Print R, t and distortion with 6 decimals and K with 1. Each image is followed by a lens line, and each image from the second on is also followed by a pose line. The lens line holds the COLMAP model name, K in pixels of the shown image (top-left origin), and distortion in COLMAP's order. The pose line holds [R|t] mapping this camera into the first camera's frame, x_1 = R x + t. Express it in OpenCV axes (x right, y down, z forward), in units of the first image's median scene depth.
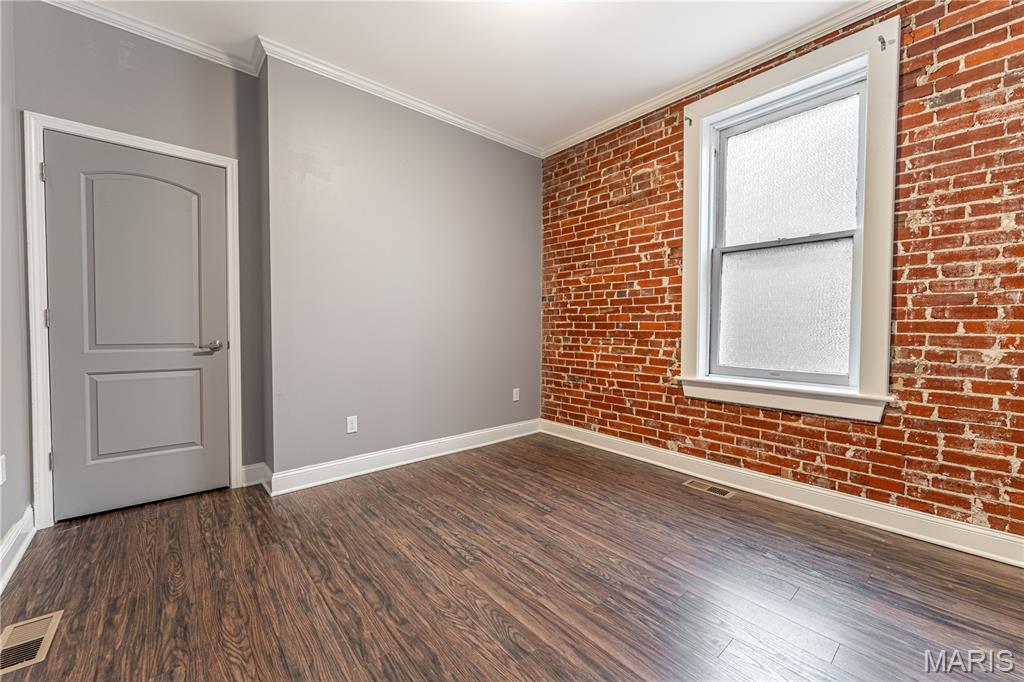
lens RADIAL K [[407.6, 0, 512.0], [0, 407.6, 341.0], [0, 0, 1]] dist [-0.000233, -0.000210]
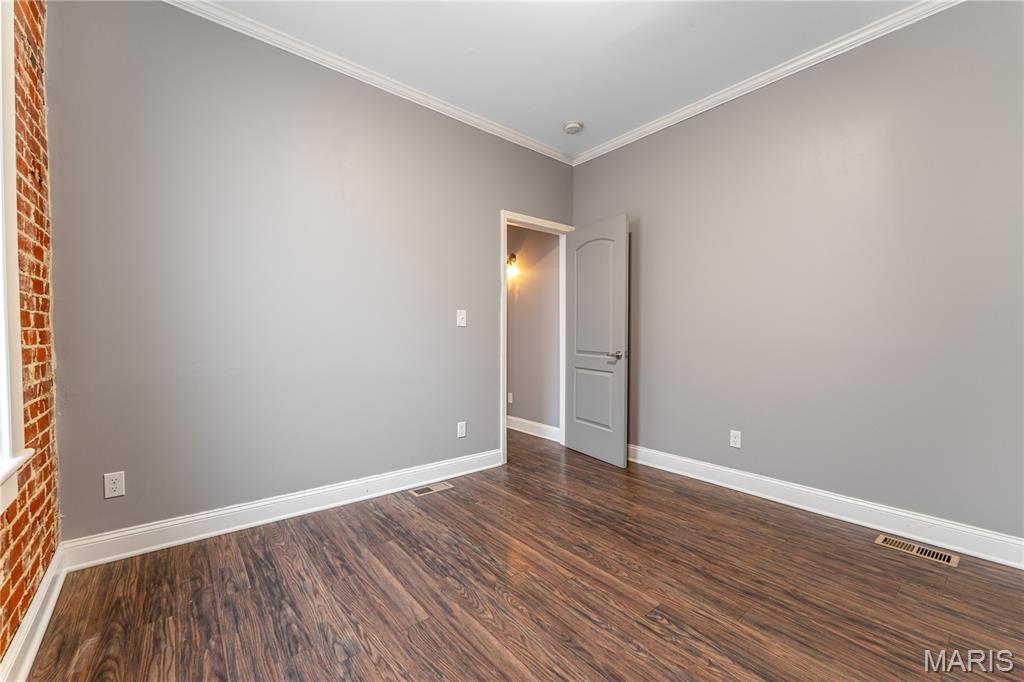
lens RADIAL K [[407.6, 0, 512.0], [0, 407.6, 341.0], [0, 0, 1]] dist [-0.000233, -0.000210]
pose [[-0.999691, -0.006059, 0.024091, 0.202123], [-0.004672, 0.998351, 0.057206, -0.084104], [-0.024398, 0.057076, -0.998072, 1.979871]]
